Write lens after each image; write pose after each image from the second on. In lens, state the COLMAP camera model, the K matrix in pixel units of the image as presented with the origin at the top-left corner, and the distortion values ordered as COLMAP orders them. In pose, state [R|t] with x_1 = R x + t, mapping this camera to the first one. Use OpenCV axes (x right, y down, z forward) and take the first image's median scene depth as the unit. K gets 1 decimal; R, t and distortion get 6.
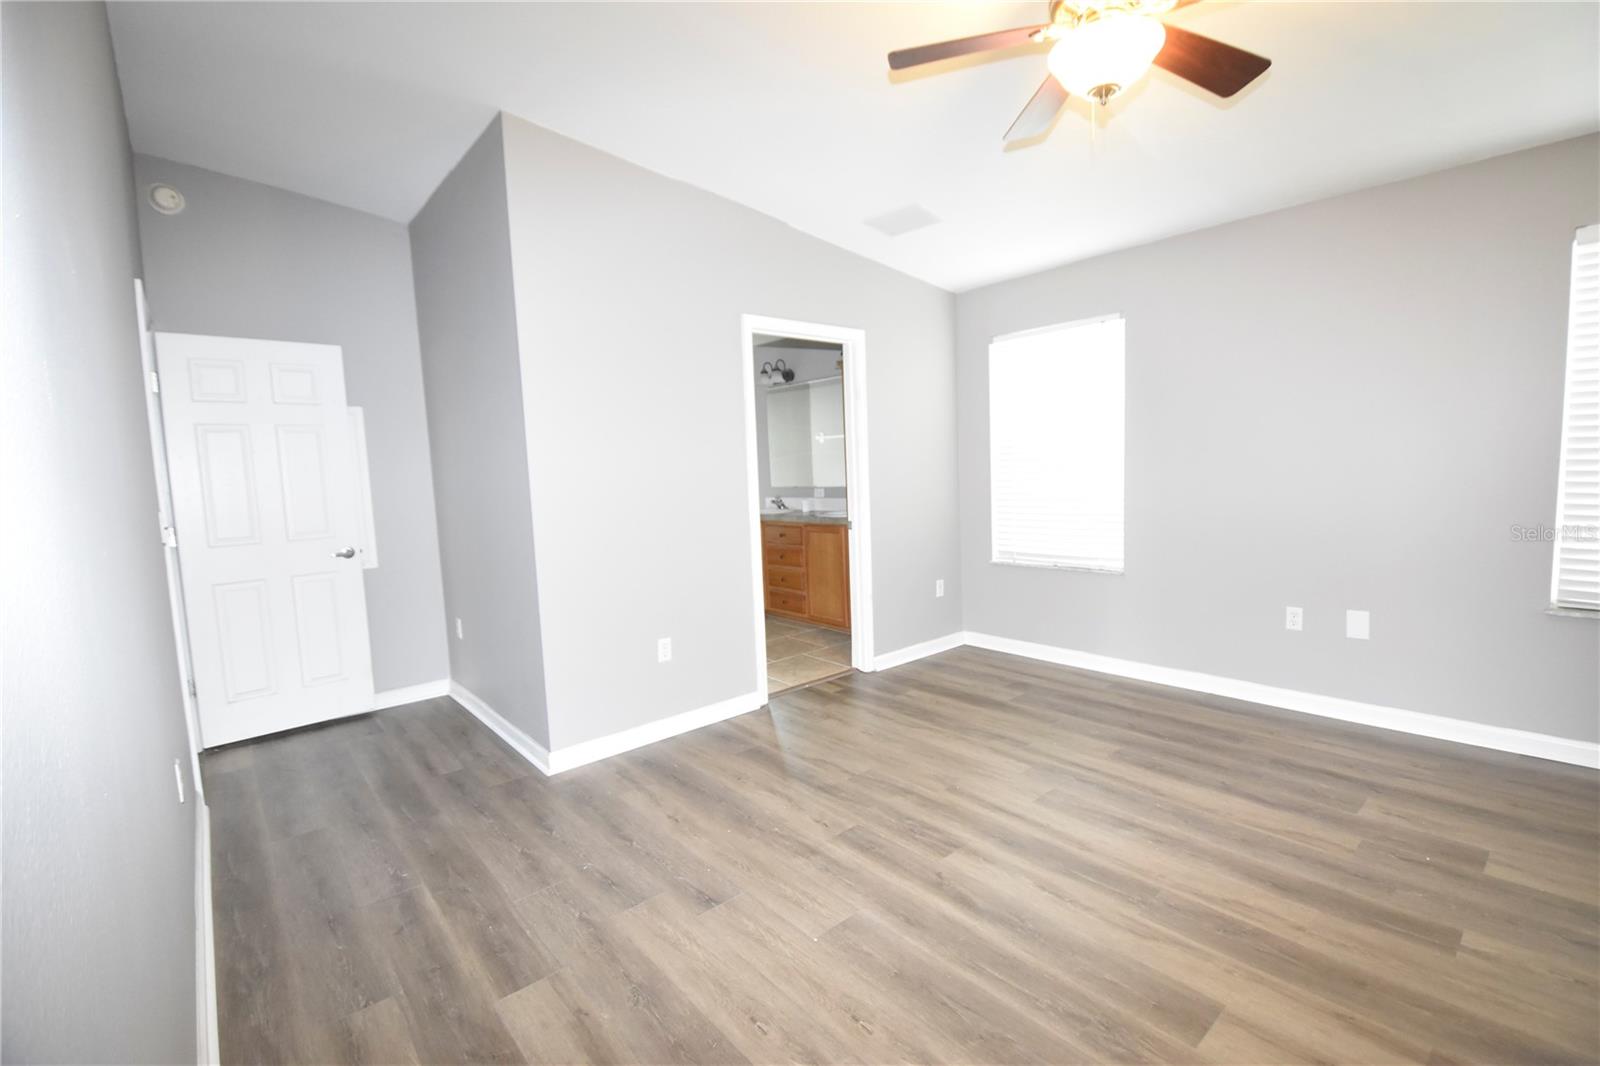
lens RADIAL K [[701.3, 0, 815.7], [0, 701.3, 534.6], [0, 0, 1]] dist [0.020629, -0.026040]
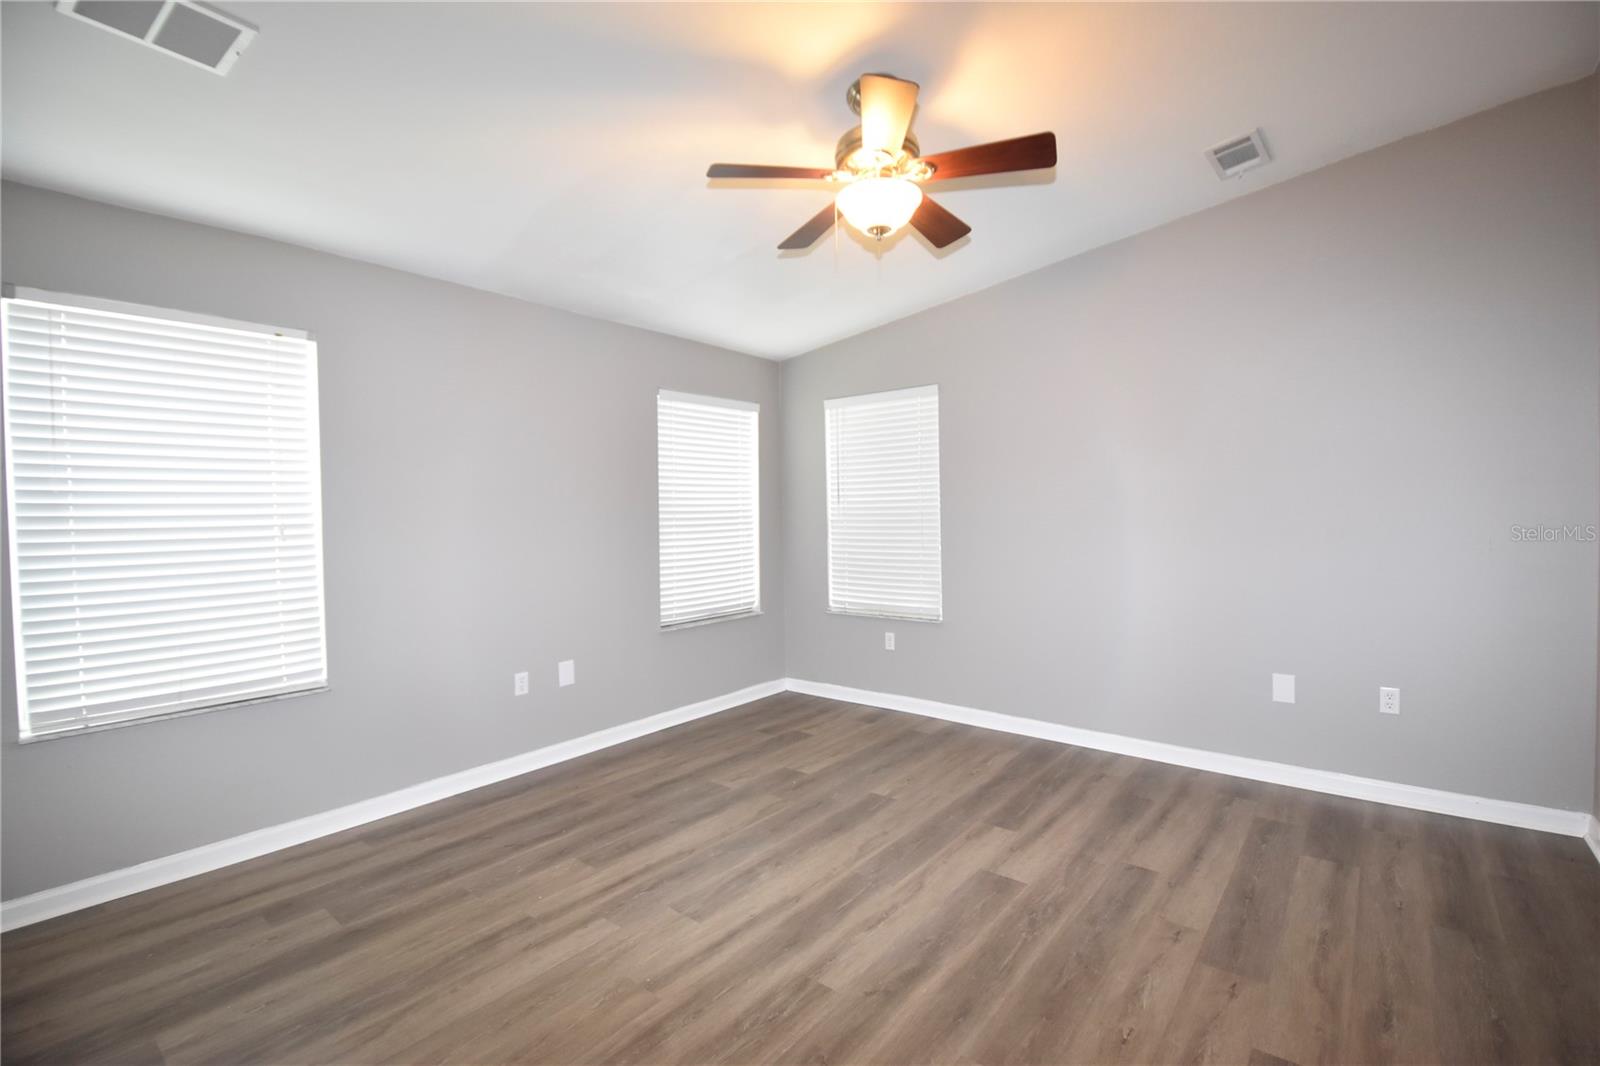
lens RADIAL K [[725.7, 0, 801.3], [0, 725.7, 510.1], [0, 0, 1]] dist [0.020803, -0.029916]
pose [[-0.177913, 0.047311, 0.982908, -0.583961], [0.121379, 0.992271, -0.025792, -0.069304], [-0.976532, 0.114716, -0.182281, 0.975305]]
